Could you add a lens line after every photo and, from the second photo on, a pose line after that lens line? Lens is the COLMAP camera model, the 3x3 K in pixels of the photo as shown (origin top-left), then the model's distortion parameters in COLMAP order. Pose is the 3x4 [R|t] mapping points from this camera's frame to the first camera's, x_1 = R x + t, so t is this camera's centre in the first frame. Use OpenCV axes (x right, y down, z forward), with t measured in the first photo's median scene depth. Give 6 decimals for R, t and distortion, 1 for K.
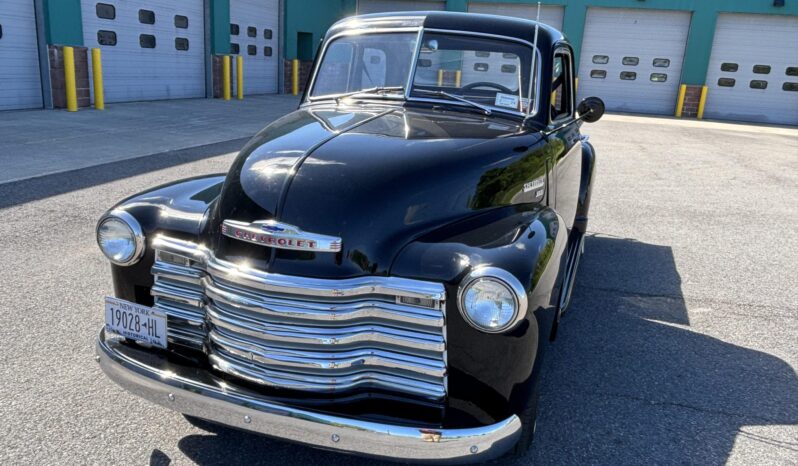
lens RADIAL K [[611.0, 0, 399.0], [0, 611.0, 233.0], [0, 0, 1]] dist [0.036351, -0.007347]
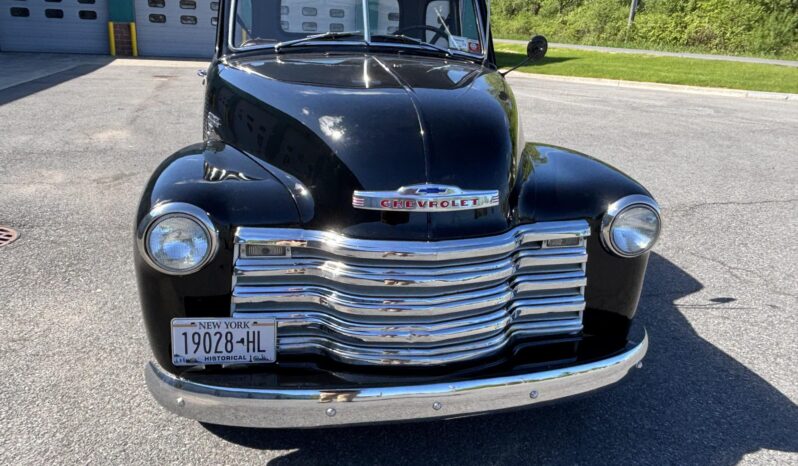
lens RADIAL K [[611.0, 0, 399.0], [0, 611.0, 233.0], [0, 0, 1]] dist [0.036351, -0.007347]
pose [[0.860696, -0.174256, 0.478369, -0.596512], [0.140956, 0.984433, 0.104988, -0.041168], [-0.489217, -0.022933, 0.871860, 0.222767]]
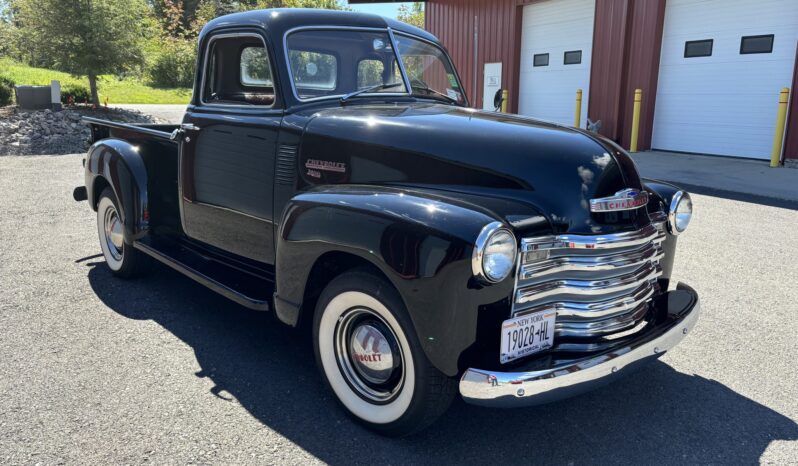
lens RADIAL K [[621.8, 0, 399.0], [0, 621.8, 233.0], [0, 0, 1]] dist [0.001601, -0.002234]
pose [[0.462789, -0.210003, 0.861234, -1.308499], [0.228442, 0.966974, 0.113032, -0.154026], [-0.856528, 0.144432, 0.495479, 0.696591]]
